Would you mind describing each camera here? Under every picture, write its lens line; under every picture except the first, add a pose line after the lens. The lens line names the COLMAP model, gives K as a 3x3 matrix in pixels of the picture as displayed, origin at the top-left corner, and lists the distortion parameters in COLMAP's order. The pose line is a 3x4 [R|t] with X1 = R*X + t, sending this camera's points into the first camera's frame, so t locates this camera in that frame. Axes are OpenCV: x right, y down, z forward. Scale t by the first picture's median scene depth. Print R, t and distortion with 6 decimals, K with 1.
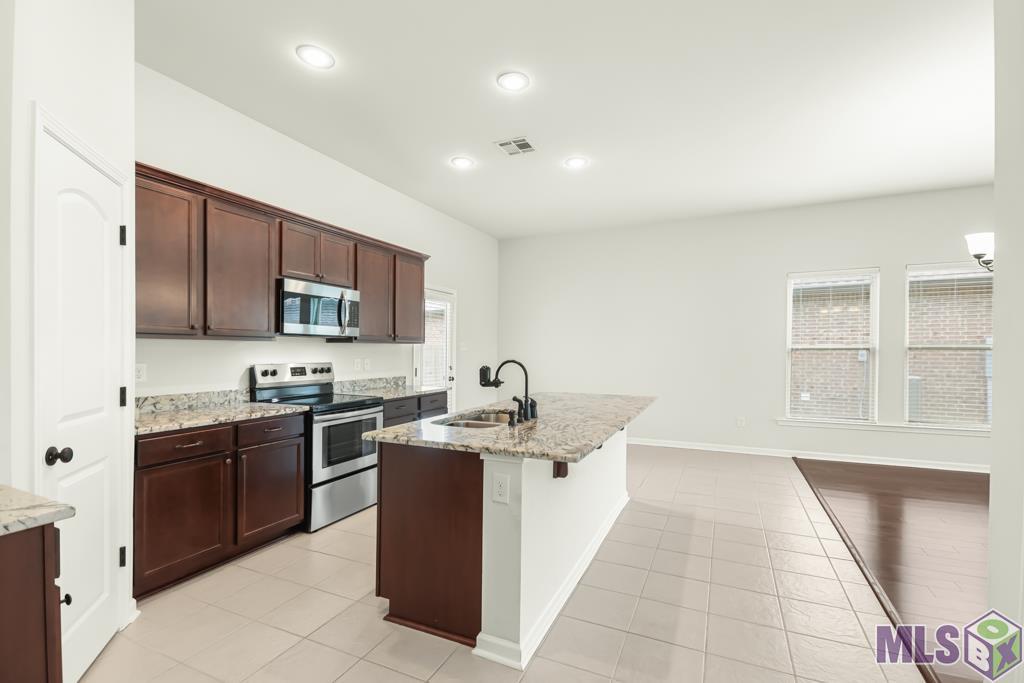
lens RADIAL K [[473.5, 0, 516.7], [0, 473.5, 353.5], [0, 0, 1]] dist [0.001495, 0.000164]
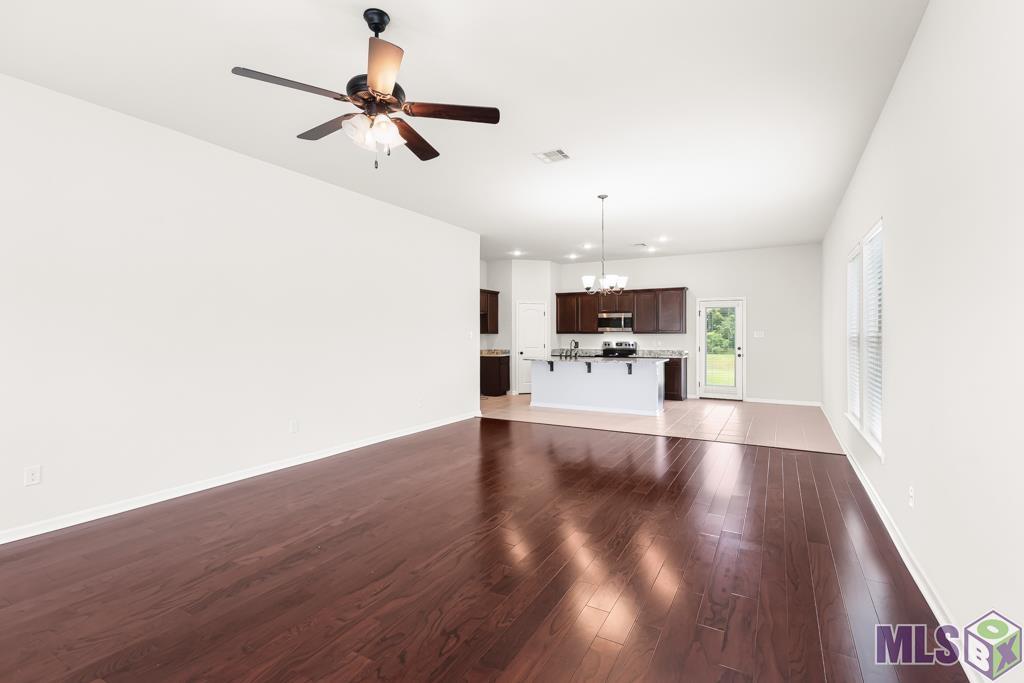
lens RADIAL K [[460.5, 0, 509.5], [0, 460.5, 335.6], [0, 0, 1]] dist [-0.001067, -0.000041]
pose [[-0.115354, 0.001780, -0.993323, 2.151621], [-0.007159, 0.999971, 0.002624, -0.015445], [0.993299, 0.007414, -0.115338, 0.641466]]
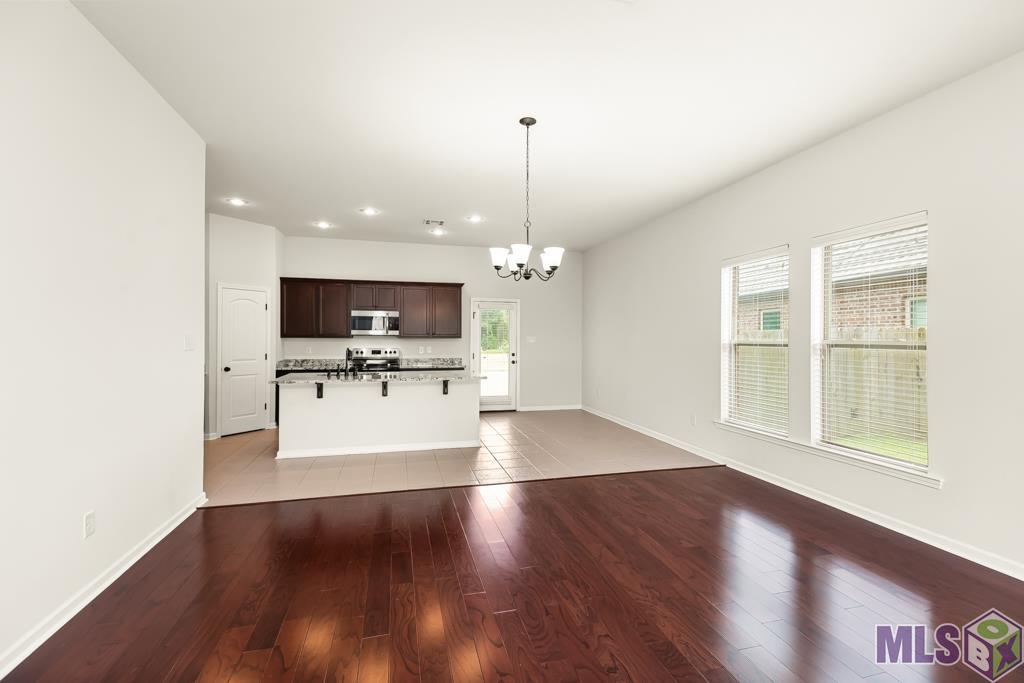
lens RADIAL K [[460.5, 0, 509.5], [0, 460.5, 335.6], [0, 0, 1]] dist [-0.001067, -0.000041]
pose [[0.609834, -0.002728, -0.792524, 1.425199], [-0.009141, 0.999903, -0.010475, -0.018778], [0.792476, 0.013633, 0.609750, 0.216674]]
